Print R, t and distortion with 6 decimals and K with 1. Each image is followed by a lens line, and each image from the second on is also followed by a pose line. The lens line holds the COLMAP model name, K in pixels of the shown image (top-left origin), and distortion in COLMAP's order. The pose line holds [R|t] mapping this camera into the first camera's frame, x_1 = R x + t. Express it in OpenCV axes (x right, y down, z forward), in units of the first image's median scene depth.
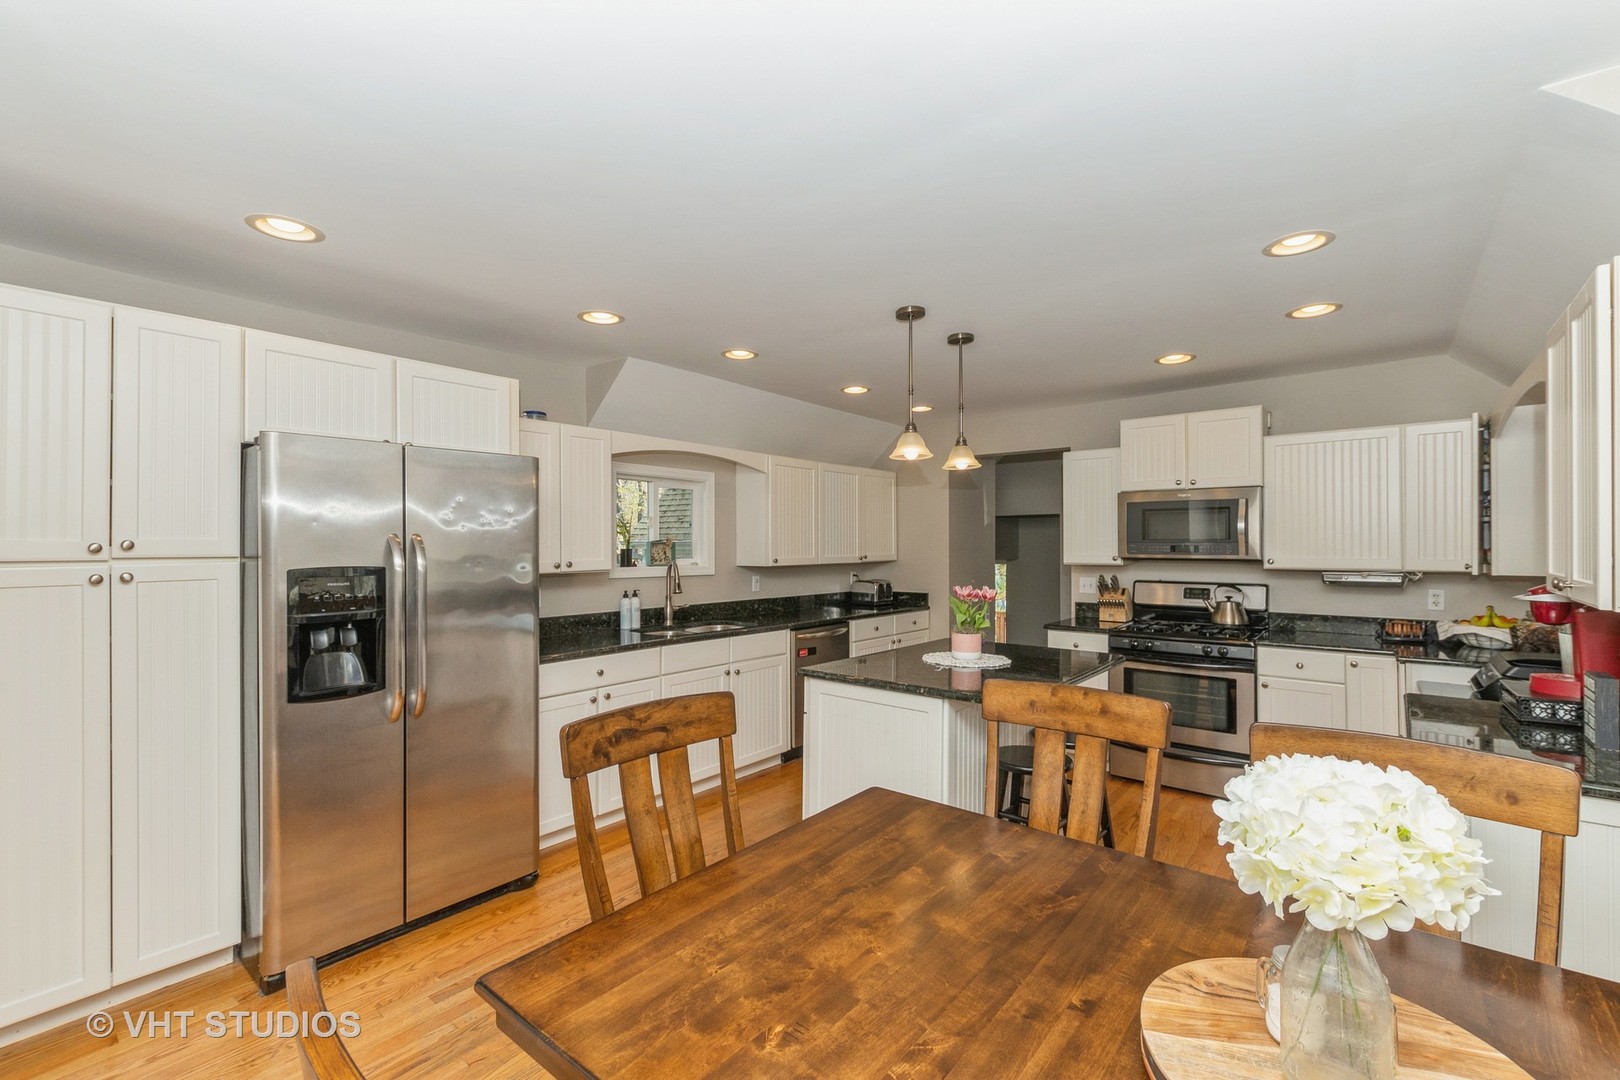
lens RADIAL K [[697.2, 0, 834.0], [0, 697.2, 546.0], [0, 0, 1]] dist [0.006952, -0.002596]
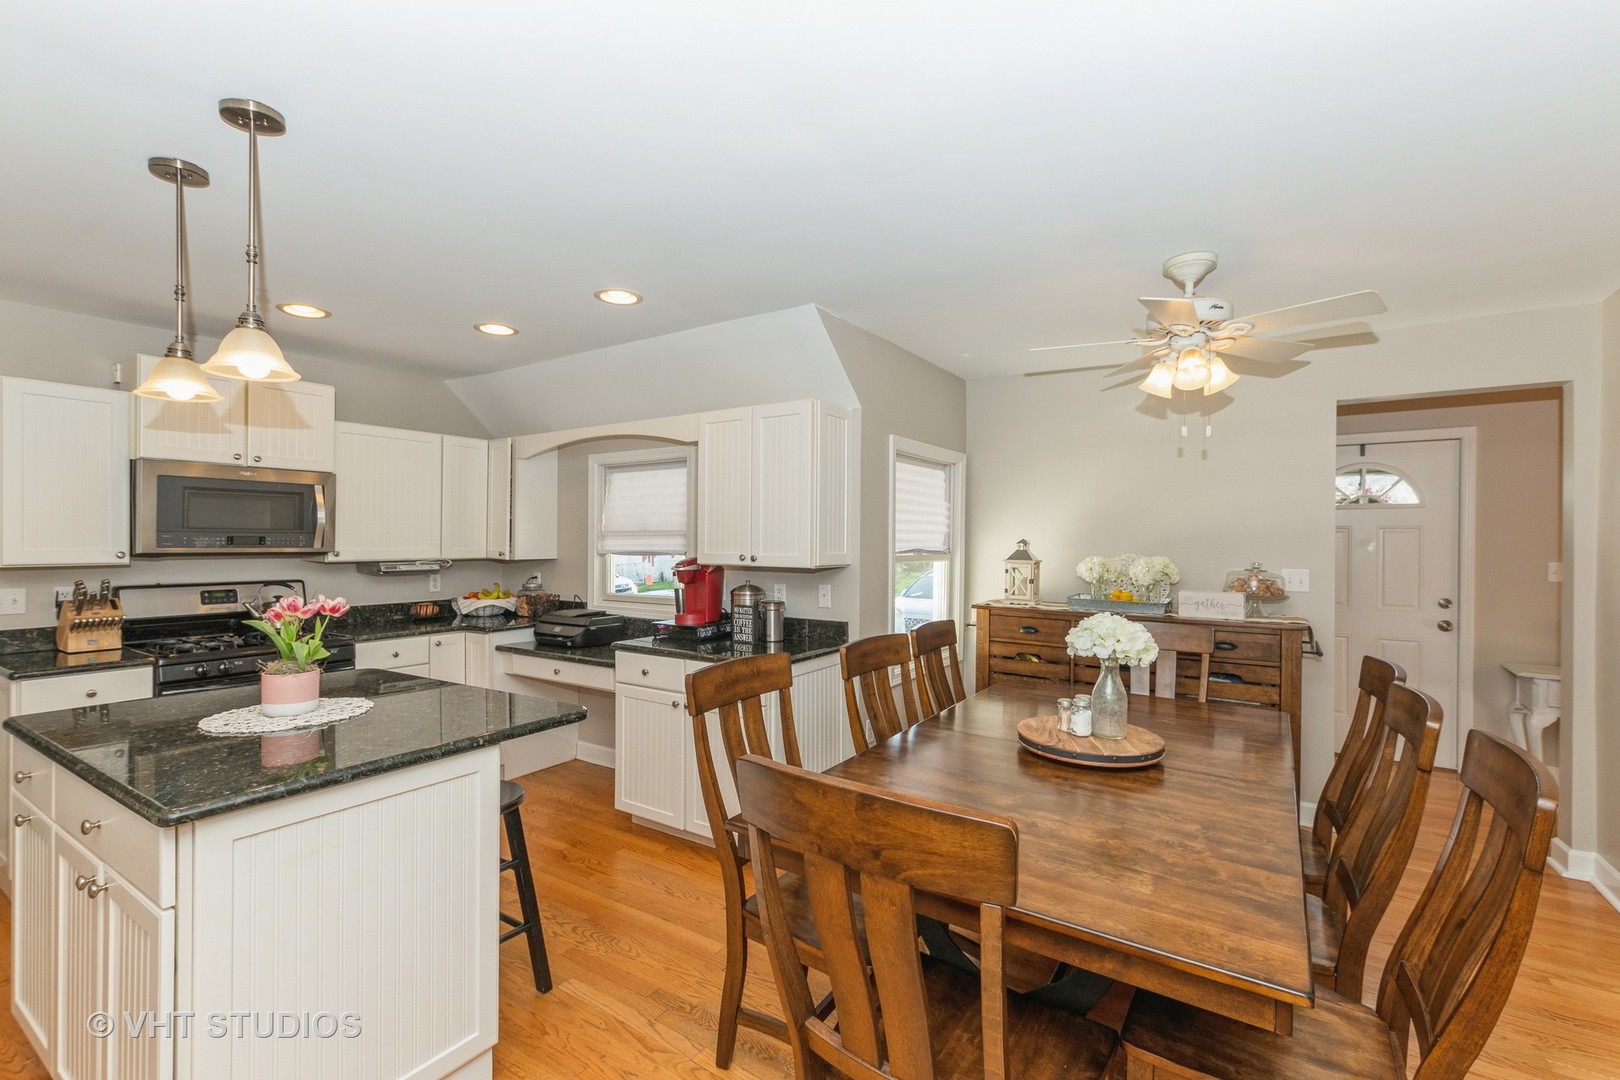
lens RADIAL K [[697.2, 0, 780.7], [0, 697.2, 542.1], [0, 0, 1]] dist [0.006952, -0.002596]
pose [[-0.082955, 0.000590, 0.996553, -0.353106], [-0.002534, 0.999996, -0.000803, 0.004908], [-0.996550, -0.002592, -0.082953, 0.457776]]
